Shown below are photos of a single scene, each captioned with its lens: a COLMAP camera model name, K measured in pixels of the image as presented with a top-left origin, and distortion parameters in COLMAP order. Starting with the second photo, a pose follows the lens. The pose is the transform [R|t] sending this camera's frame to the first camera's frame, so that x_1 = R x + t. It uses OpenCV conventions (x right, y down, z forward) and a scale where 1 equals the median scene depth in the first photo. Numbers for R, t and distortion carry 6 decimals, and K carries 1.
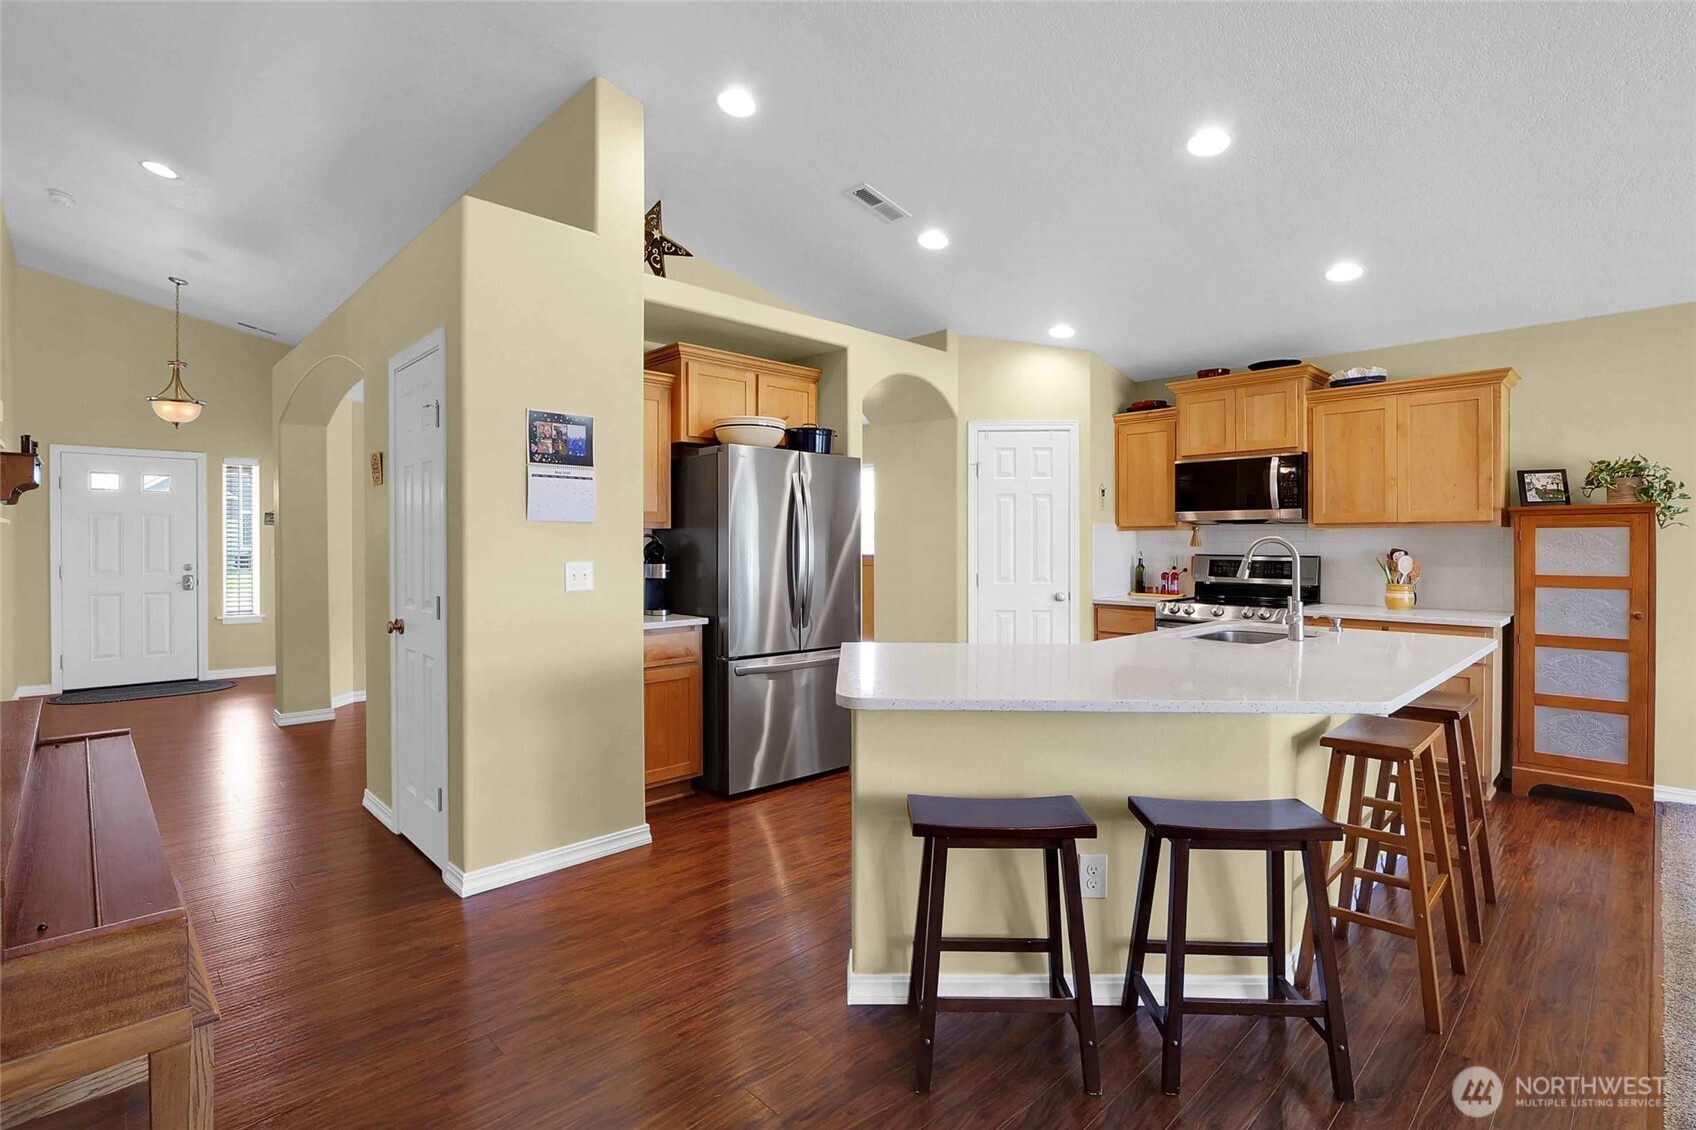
lens RADIAL K [[793.4, 0, 850.5], [0, 793.4, 548.6], [0, 0, 1]] dist [-0.006087, 0.000145]
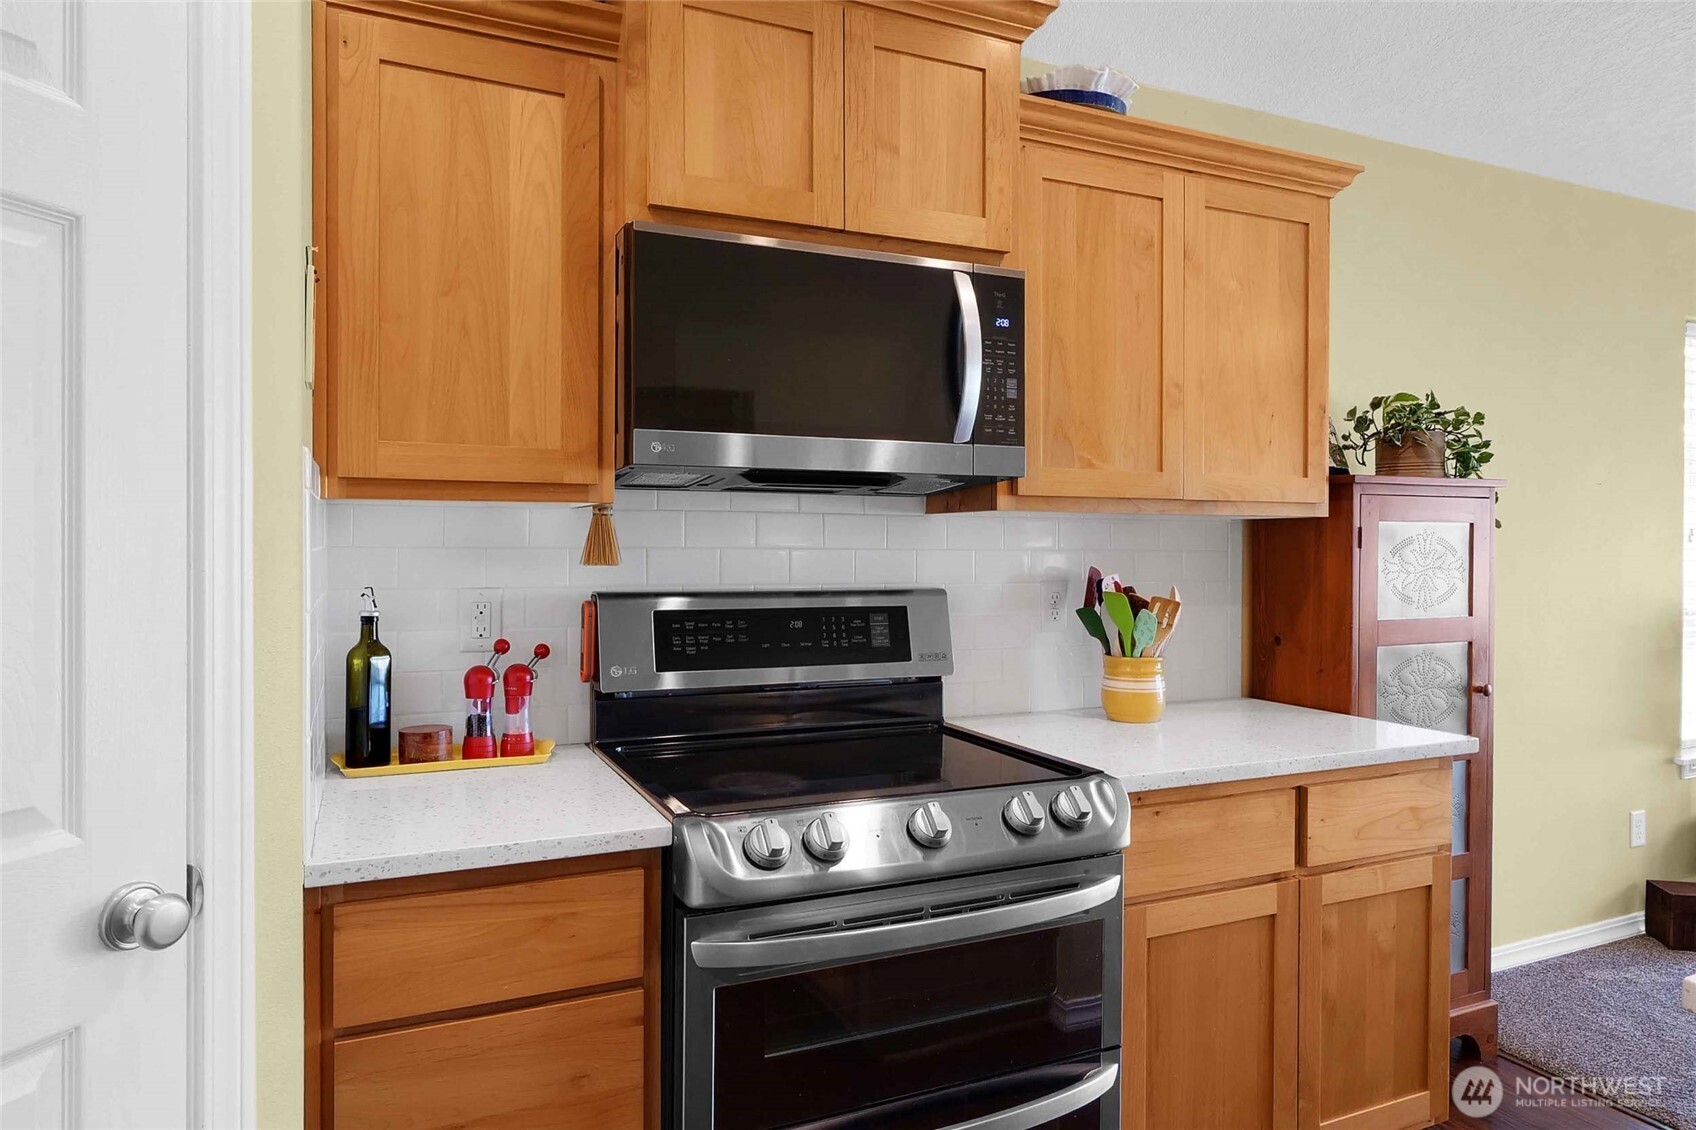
lens RADIAL K [[1072.7, 0, 848.9], [0, 1072.7, 546.6], [0, 0, 1]] dist [0.004579, 0.001368]
pose [[0.344584, 0.002135, 0.938753, 0.133868], [0.003548, 0.999987, -0.003577, -0.008618], [-0.938749, 0.004563, 0.344572, 0.903493]]
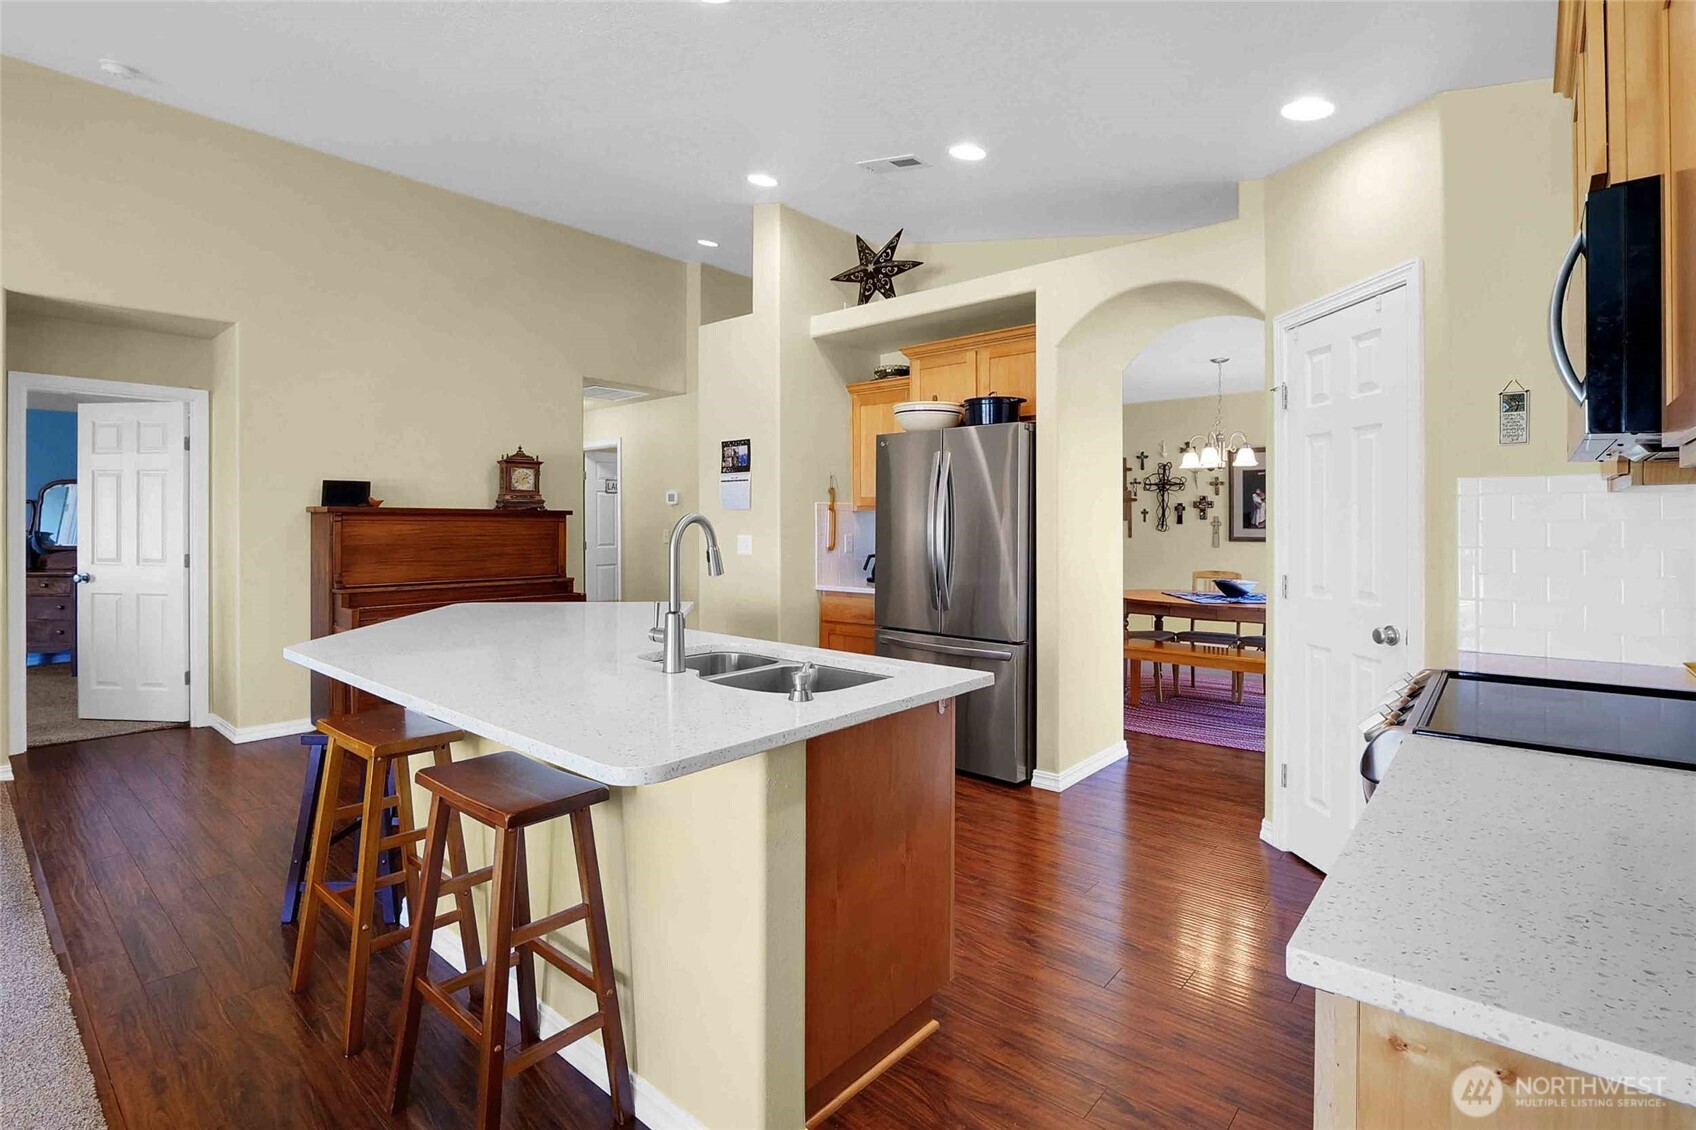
lens RADIAL K [[801.2, 0, 841.2], [0, 801.2, 526.9], [0, 0, 1]] dist [-0.001991, -0.000241]
pose [[0.081373, 0.006119, -0.996665, 0.805619], [-0.007058, 0.999960, 0.005563, -0.005962], [0.996659, 0.006582, 0.081413, 0.707433]]
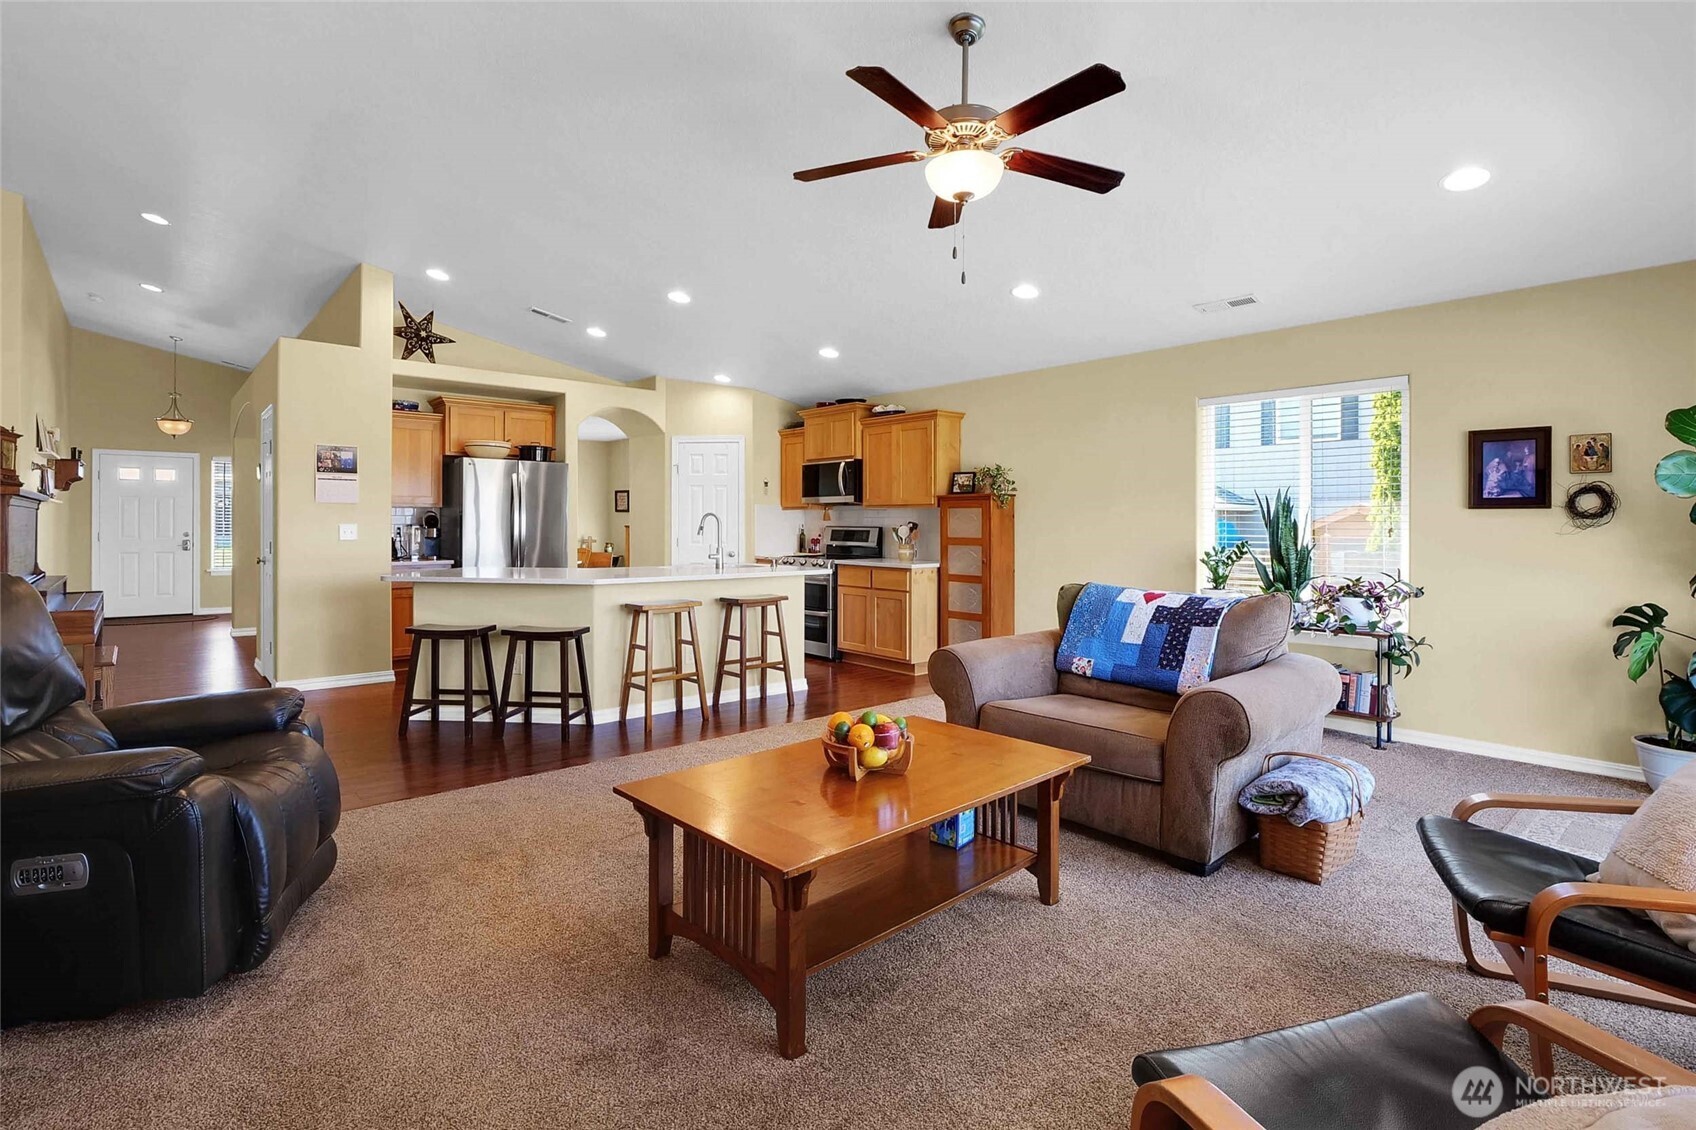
lens RADIAL K [[801.2, 0, 841.2], [0, 801.2, 526.9], [0, 0, 1]] dist [-0.001991, -0.000241]
pose [[0.998539, 0.004276, -0.053864, 0.616710], [-0.004540, 0.999978, -0.004783, 0.017646], [0.053842, 0.005021, 0.998537, -0.552891]]
